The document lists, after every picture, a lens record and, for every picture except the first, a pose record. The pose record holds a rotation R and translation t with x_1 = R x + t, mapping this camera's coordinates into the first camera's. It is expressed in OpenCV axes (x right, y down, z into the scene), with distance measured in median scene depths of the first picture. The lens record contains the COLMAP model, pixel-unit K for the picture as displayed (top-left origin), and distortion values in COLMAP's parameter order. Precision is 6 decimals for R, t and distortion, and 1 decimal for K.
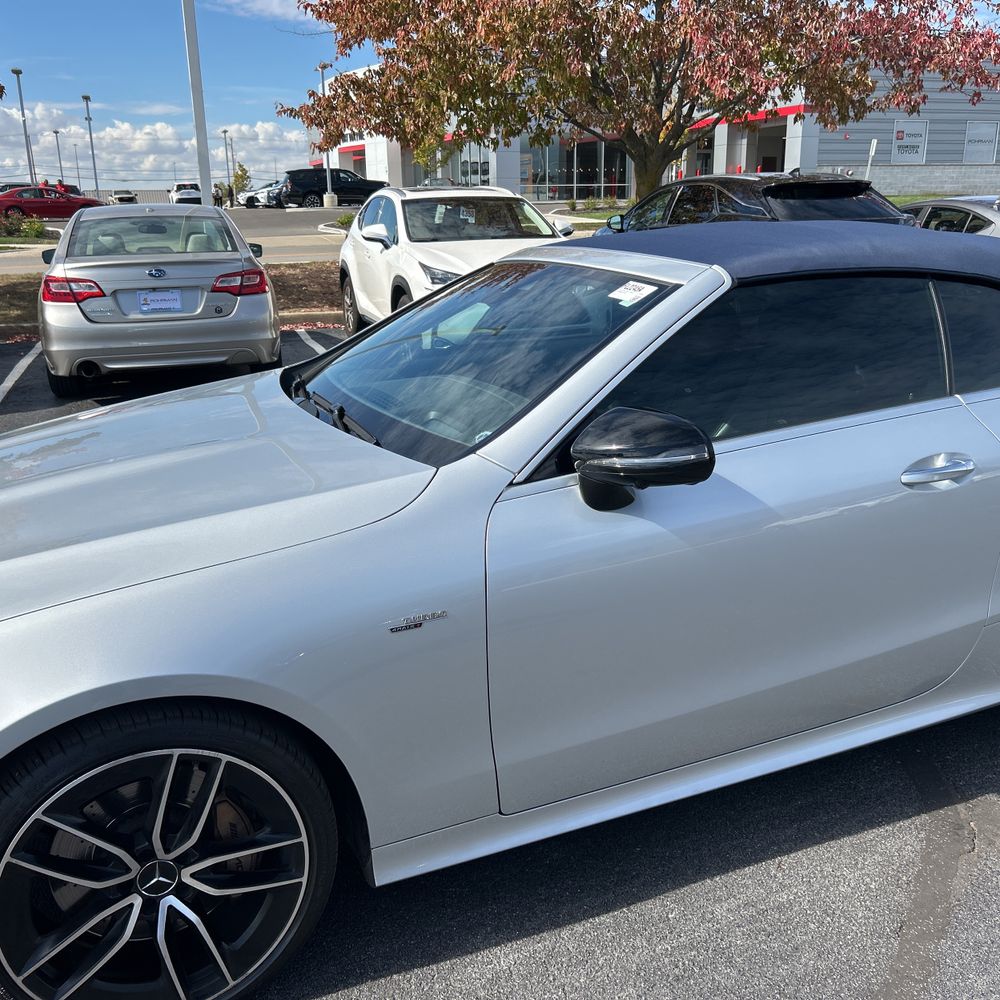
lens RADIAL K [[1016.1, 0, 498.5], [0, 1016.1, 504.2], [0, 0, 1]] dist [0.010753, 0.000000]
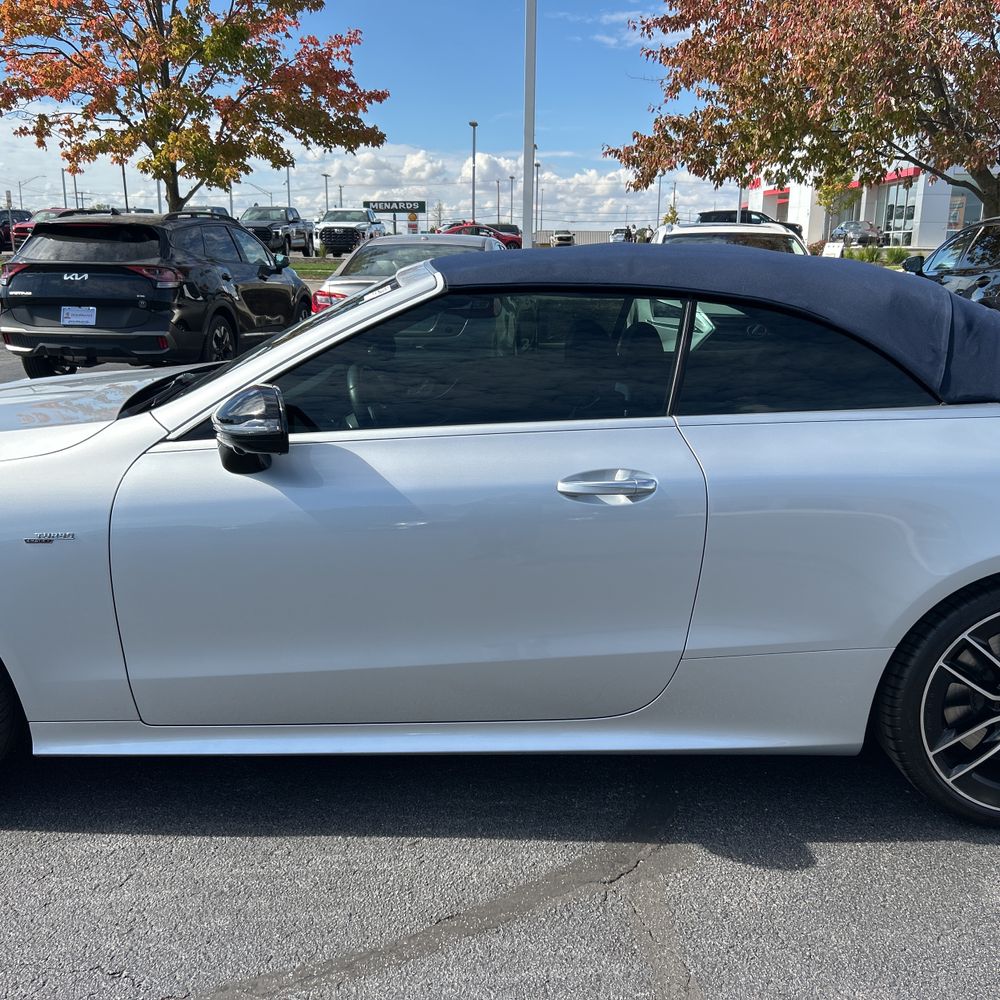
lens RADIAL K [[1016.1, 0, 504.3], [0, 1016.1, 501.4], [0, 0, 1]] dist [0.010753, 0.000000]
pose [[0.914781, 0.120249, -0.385637, 0.236354], [-0.136284, 0.990565, -0.014408, 0.003711], [0.380266, 0.065736, 0.922538, 0.017571]]
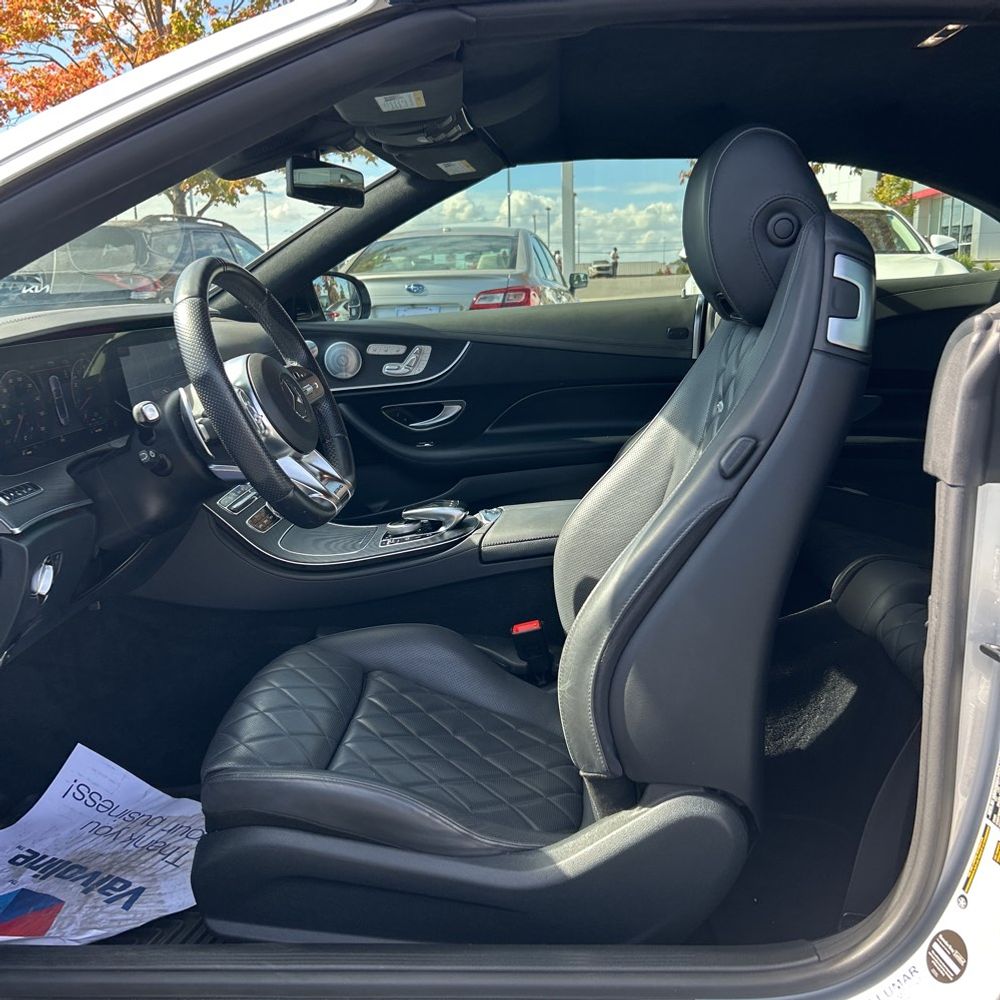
lens RADIAL K [[1016.1, 0, 497.3], [0, 1016.1, 508.0], [0, 0, 1]] dist [0.010753, 0.000000]
pose [[0.896408, 0.088729, -0.434258, 0.150282], [-0.115981, 0.992577, -0.036604, -0.005201], [0.427787, 0.083178, 0.900044, 0.226379]]
